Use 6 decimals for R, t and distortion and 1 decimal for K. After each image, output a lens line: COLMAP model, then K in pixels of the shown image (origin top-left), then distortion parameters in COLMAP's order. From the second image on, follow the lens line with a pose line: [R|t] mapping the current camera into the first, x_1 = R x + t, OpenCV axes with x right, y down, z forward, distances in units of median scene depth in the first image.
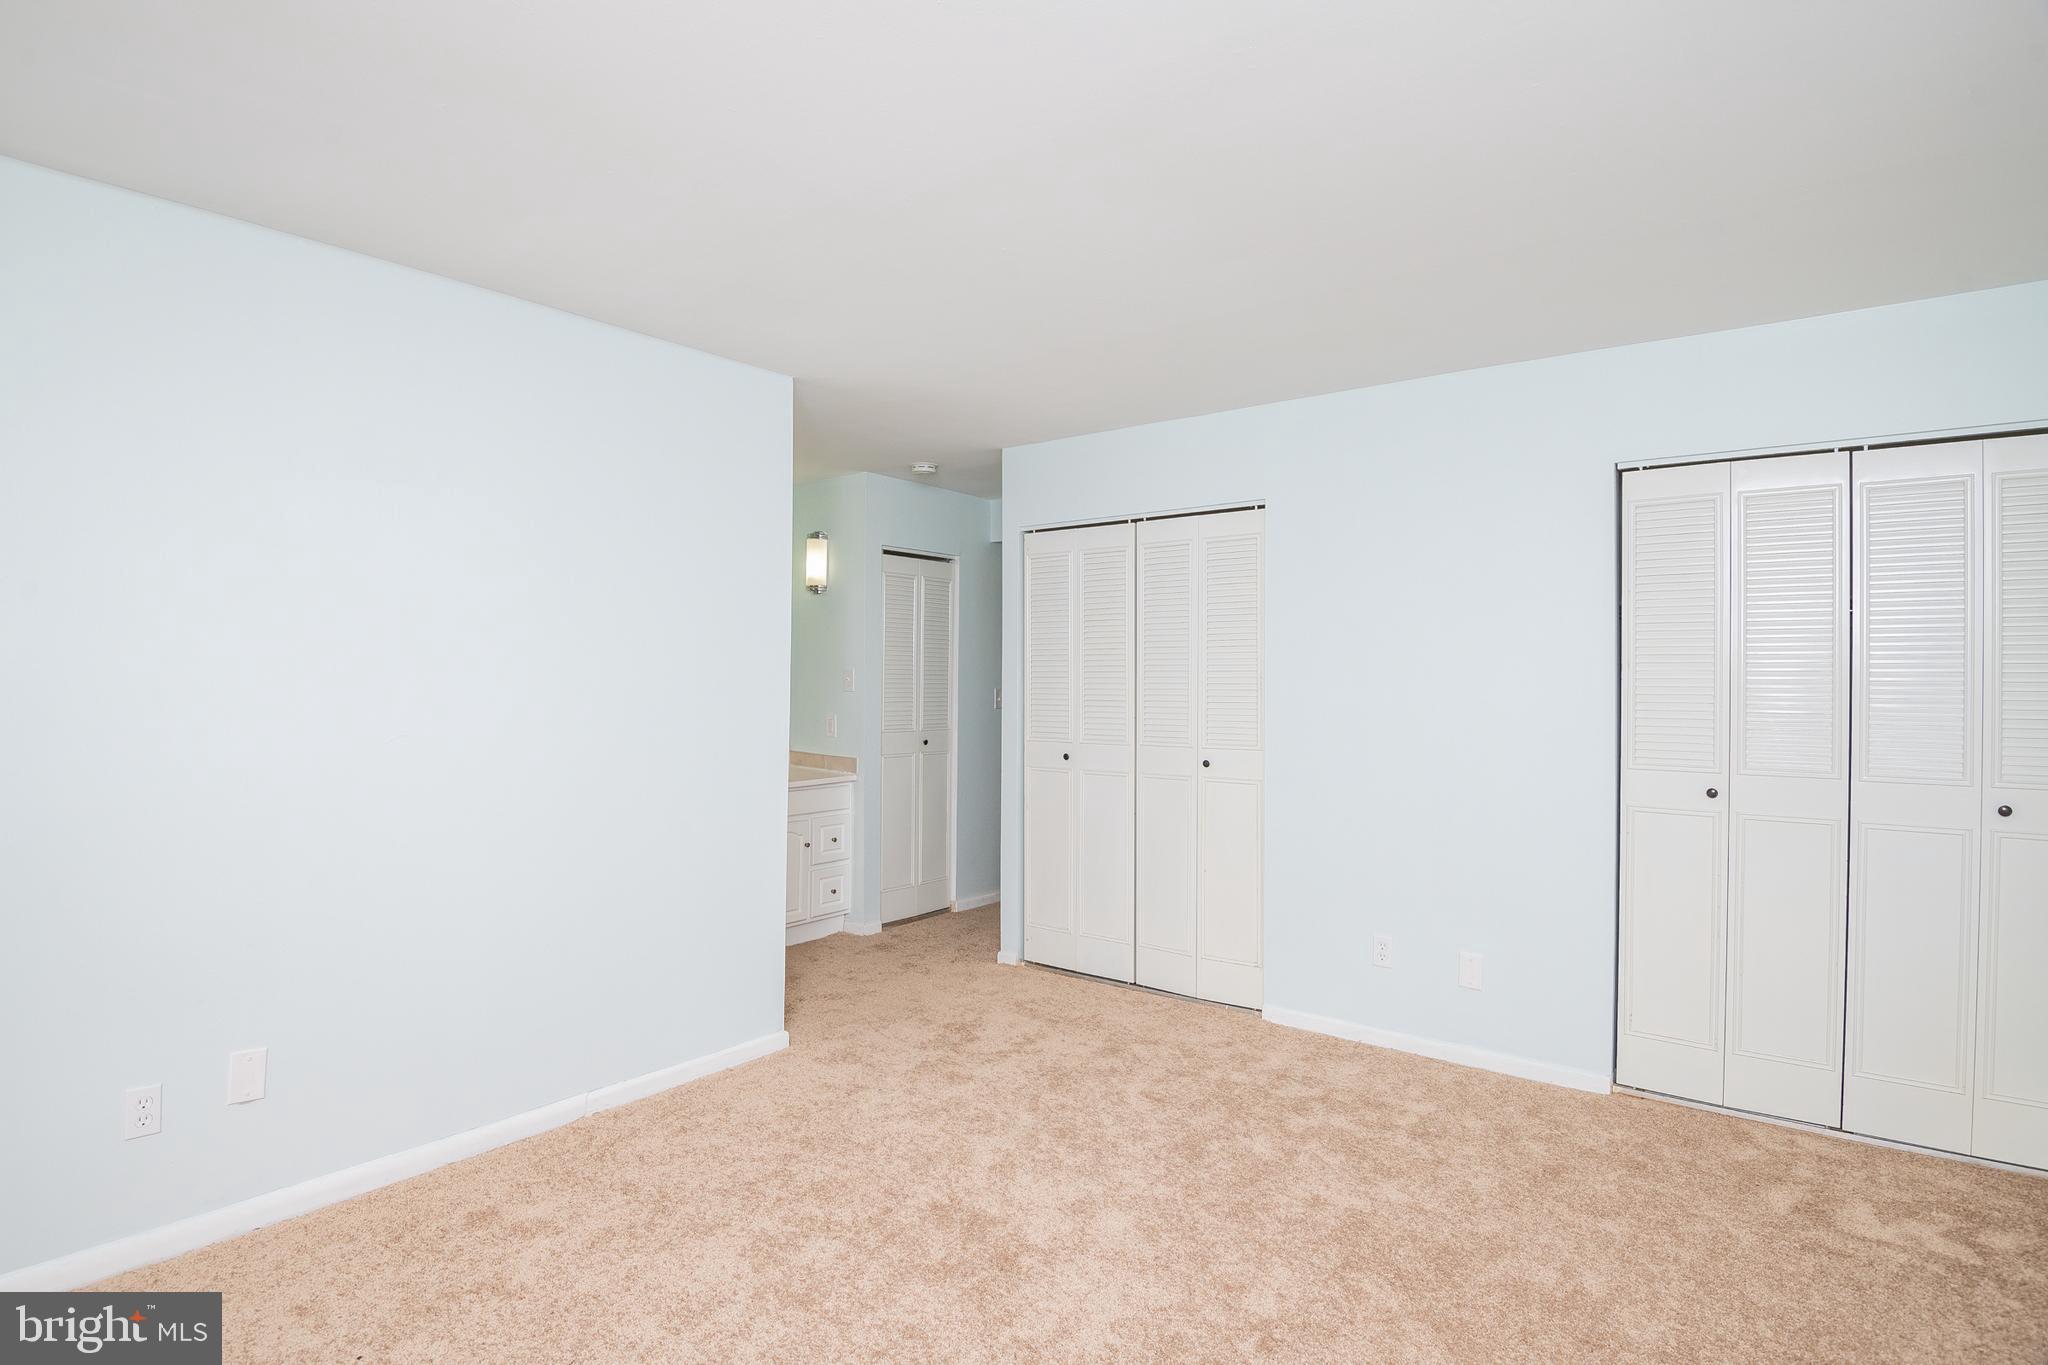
lens RADIAL K [[1058.7, 0, 997.5], [0, 1058.7, 689.3], [0, 0, 1]] dist [0.000245, -0.027249]
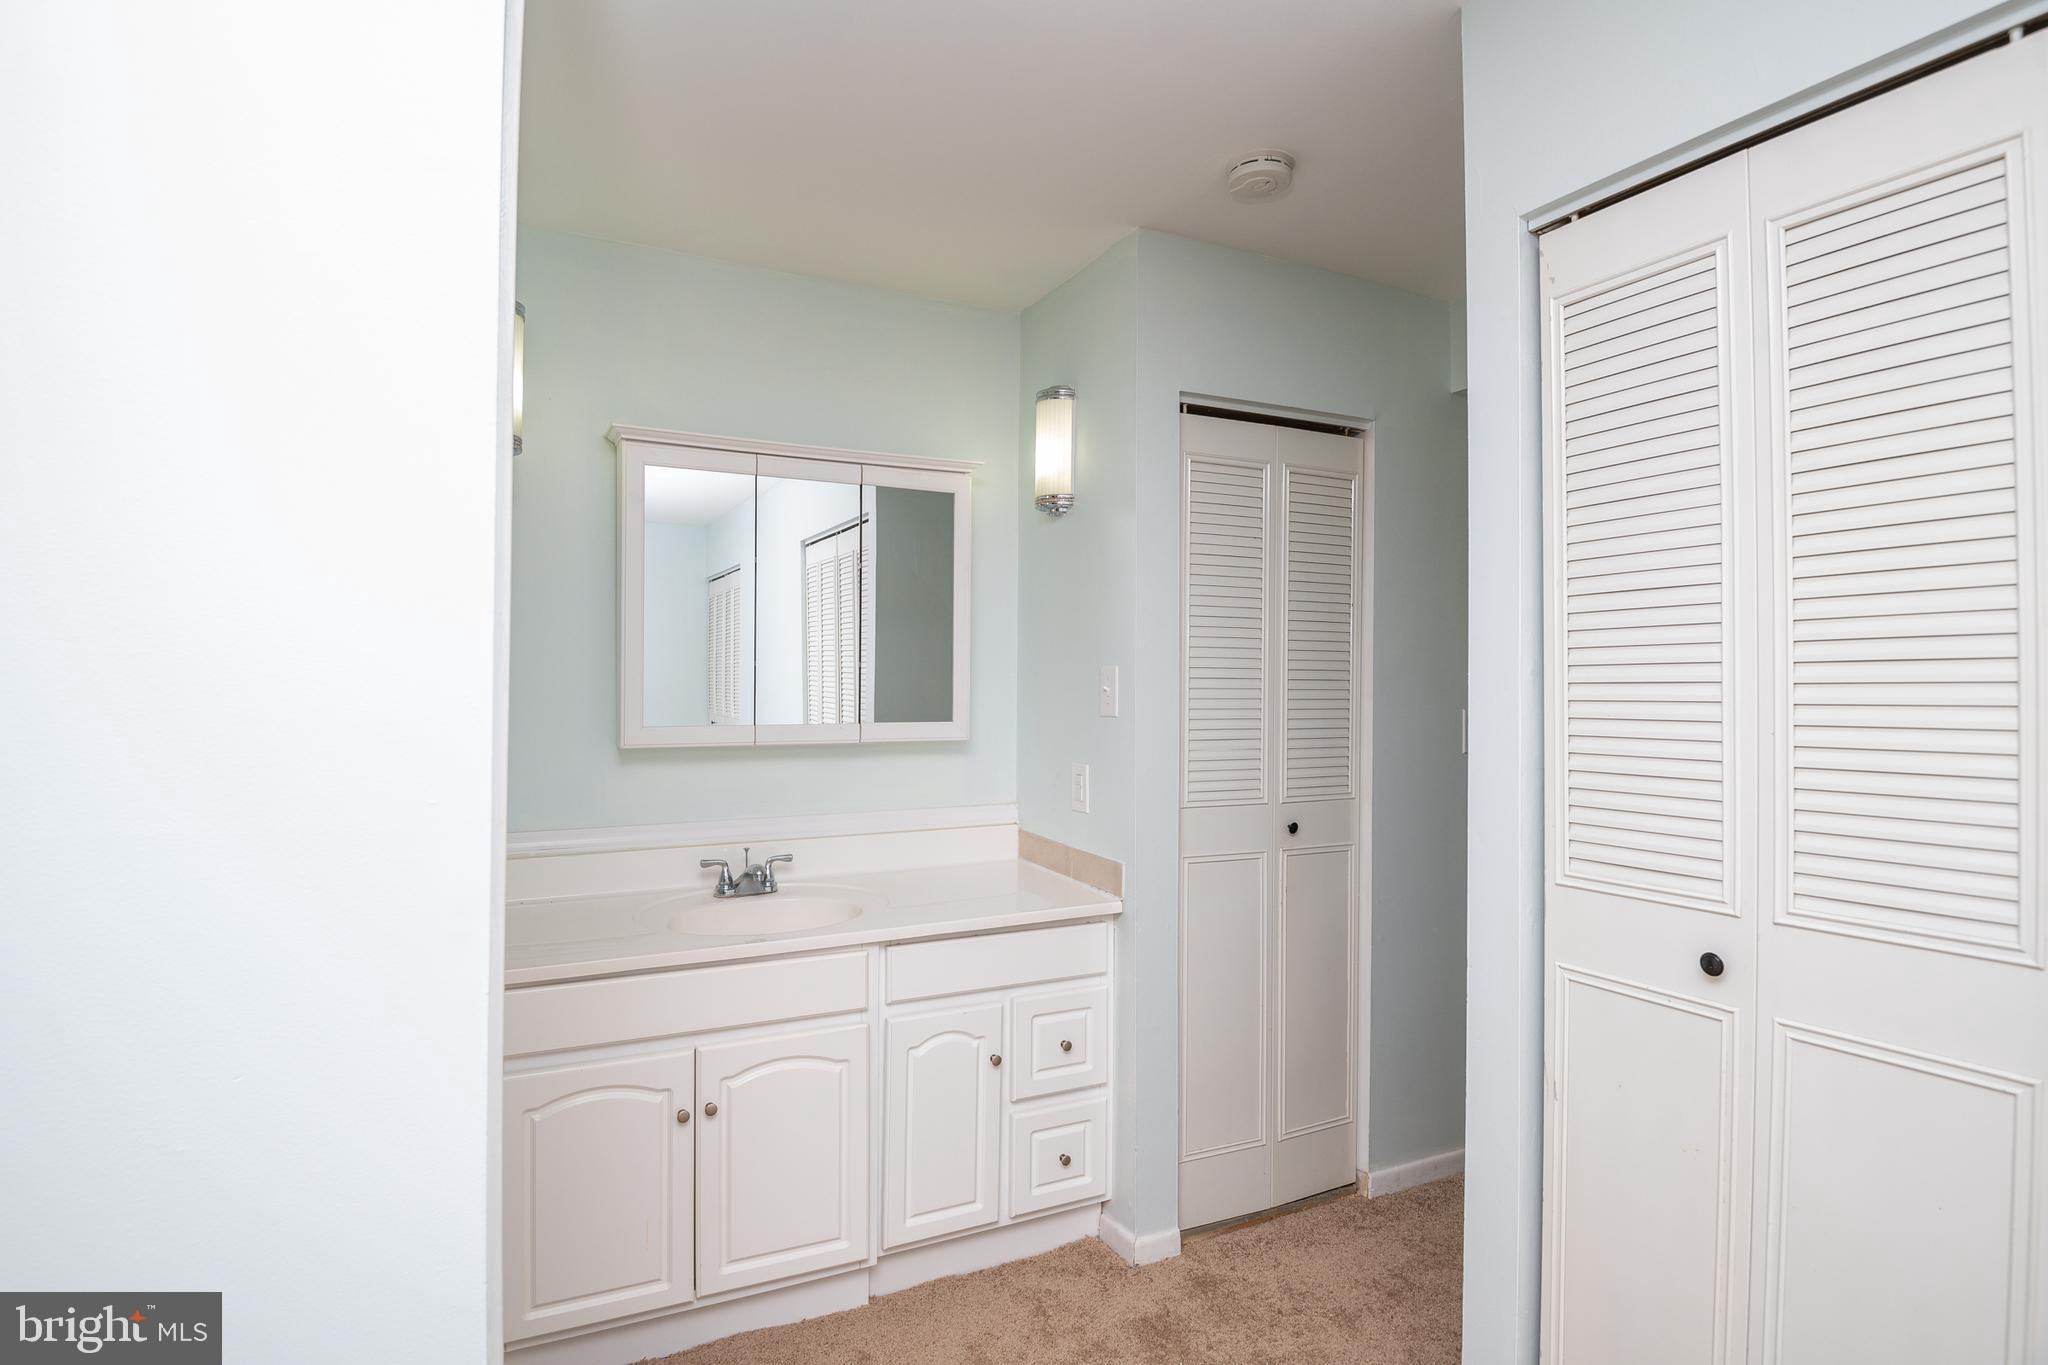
lens RADIAL K [[1058.7, 0, 997.5], [0, 1058.7, 689.3], [0, 0, 1]] dist [0.000245, -0.027249]
pose [[0.906902, -0.003201, -0.421330, 0.009223], [-0.001509, 0.999940, -0.010845, -0.004576], [0.421340, 0.010471, 0.906842, 0.559417]]
